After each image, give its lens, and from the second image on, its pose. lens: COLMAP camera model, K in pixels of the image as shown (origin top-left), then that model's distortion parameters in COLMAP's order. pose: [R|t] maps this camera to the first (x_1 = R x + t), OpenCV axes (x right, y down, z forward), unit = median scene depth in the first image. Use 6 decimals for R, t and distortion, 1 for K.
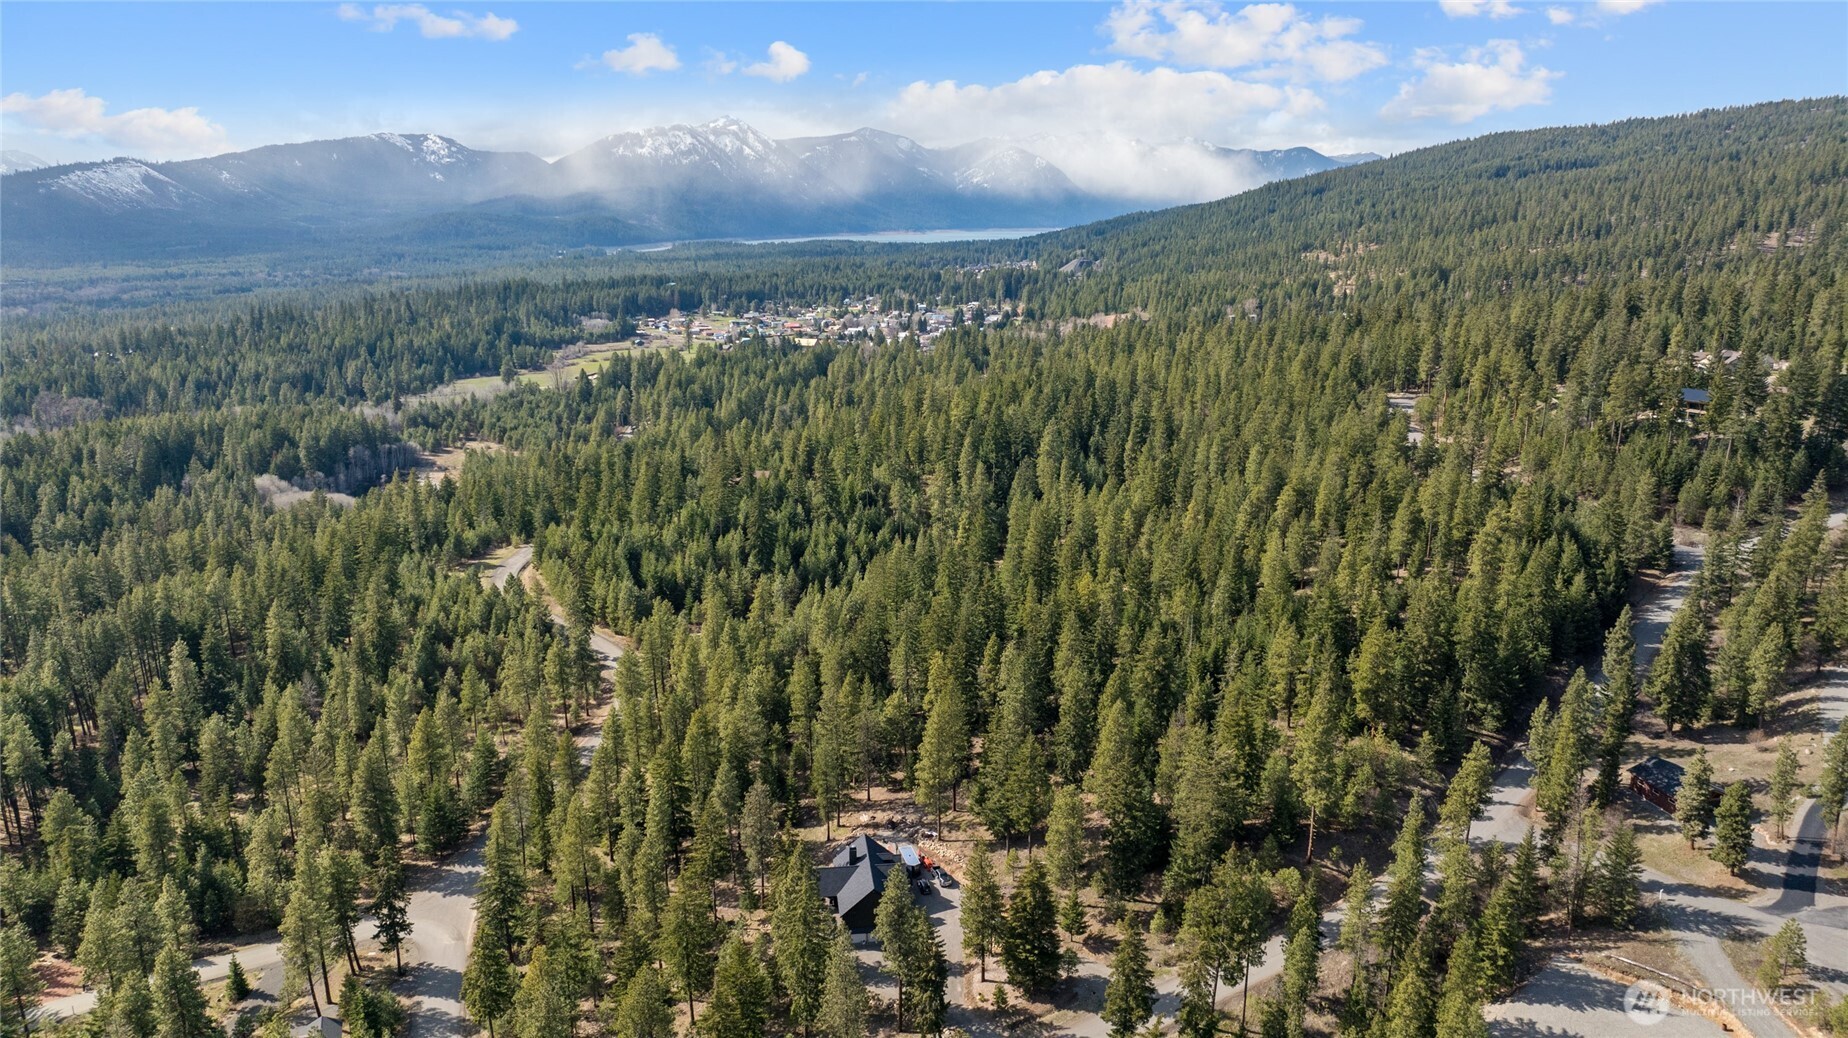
lens RADIAL K [[1314.1, 0, 921.7], [0, 1314.1, 519.2], [0, 0, 1]] dist [-0.046677, 0.054059]
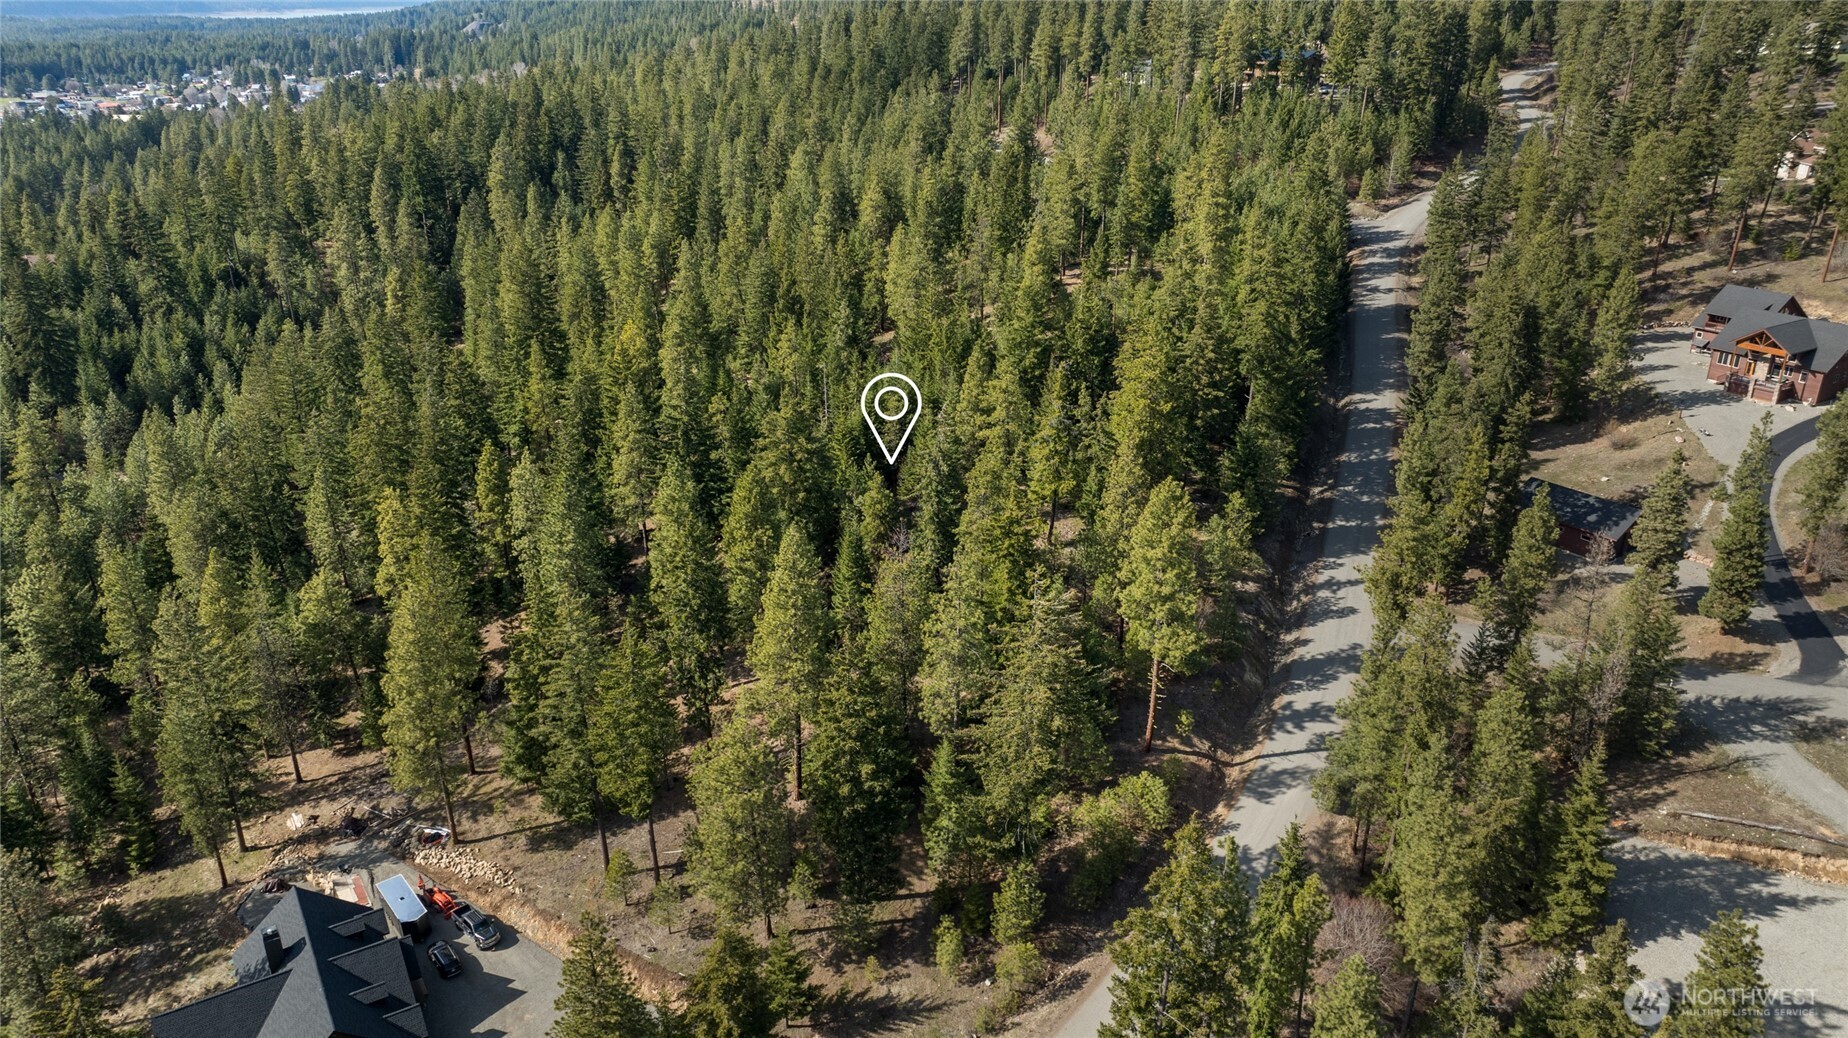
lens RADIAL K [[1314.1, 0, 937.8], [0, 1314.1, 525.4], [0, 0, 1]] dist [-0.046677, 0.054059]
pose [[0.904441, -0.165907, 0.393015, 0.002095], [0.101605, 0.978541, 0.179259, 0.027160], [-0.414322, -0.122197, 0.901890, 0.265190]]
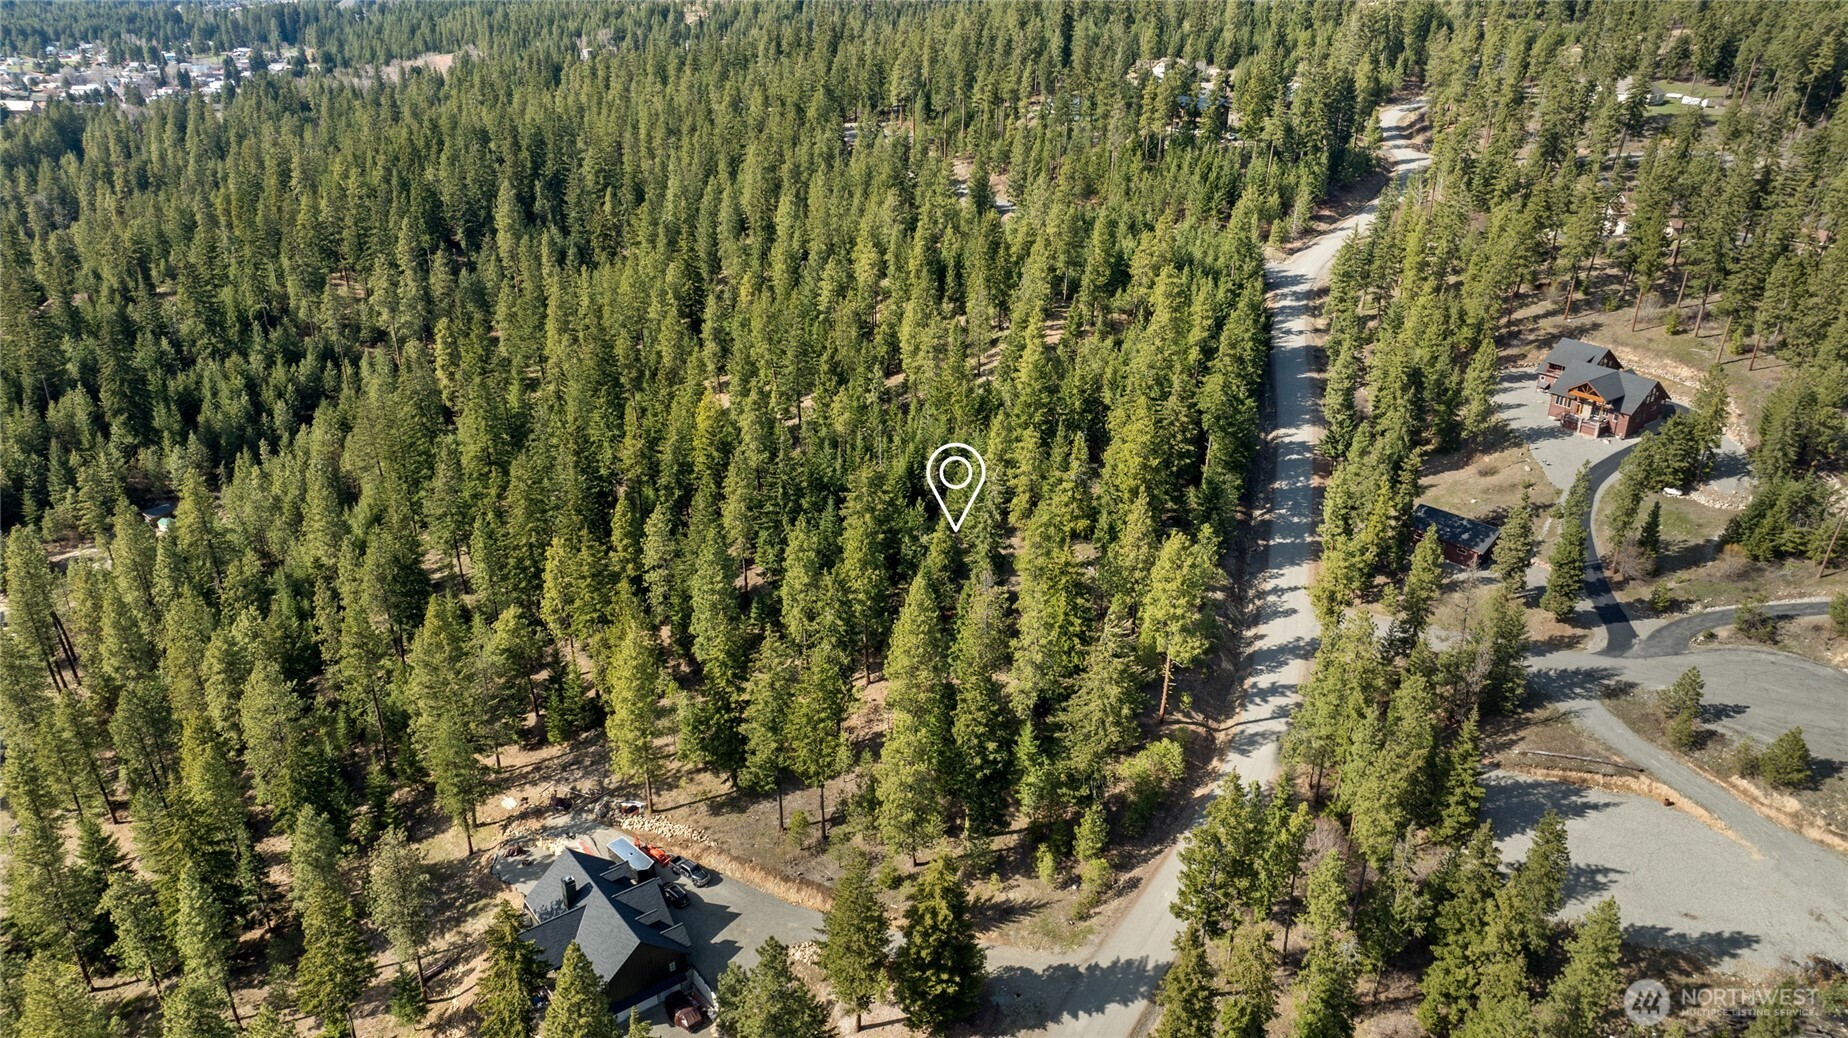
lens RADIAL K [[1314.1, 0, 940.7], [0, 1314.1, 521.4], [0, 0, 1]] dist [-0.046677, 0.054059]
pose [[0.862070, -0.200116, 0.465607, -0.083086], [0.109403, 0.970559, 0.214584, -0.021009], [-0.494840, -0.134047, 0.858583, 0.197563]]
